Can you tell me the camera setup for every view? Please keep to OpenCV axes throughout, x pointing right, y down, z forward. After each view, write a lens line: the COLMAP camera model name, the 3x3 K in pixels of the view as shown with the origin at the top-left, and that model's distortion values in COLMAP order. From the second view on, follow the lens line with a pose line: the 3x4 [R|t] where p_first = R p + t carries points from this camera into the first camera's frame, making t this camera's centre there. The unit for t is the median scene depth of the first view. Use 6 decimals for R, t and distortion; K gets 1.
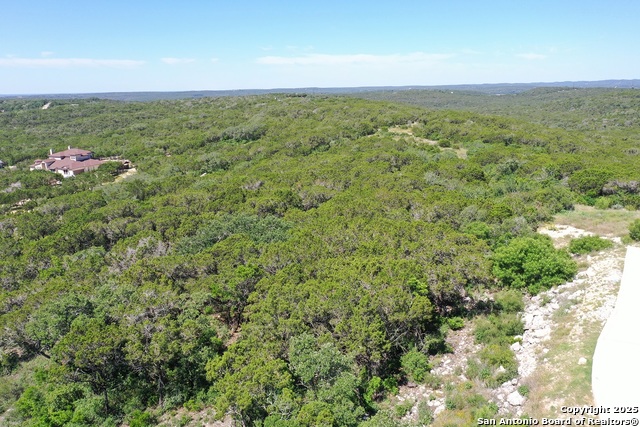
lens RADIAL K [[498.7, 0, 320.6], [0, 498.7, 211.4], [0, 0, 1]] dist [0.001682, -0.004164]
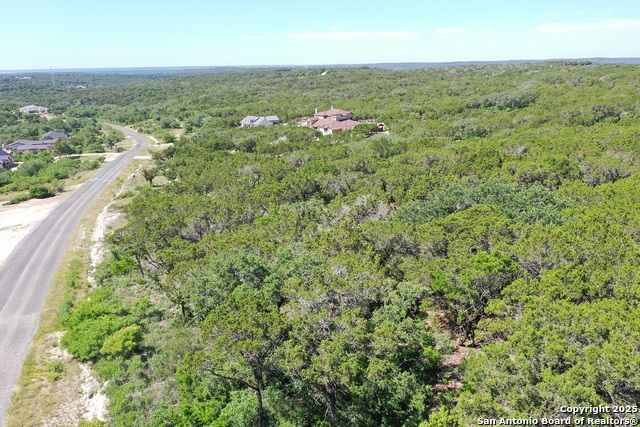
lens RADIAL K [[498.7, 0, 319.5], [0, 498.7, 209.3], [0, 0, 1]] dist [0.001682, -0.004164]
pose [[0.874178, 0.134969, -0.466471, -0.063296], [-0.111335, 0.990716, 0.078009, 0.033960], [0.472670, -0.016260, 0.881090, 0.414691]]
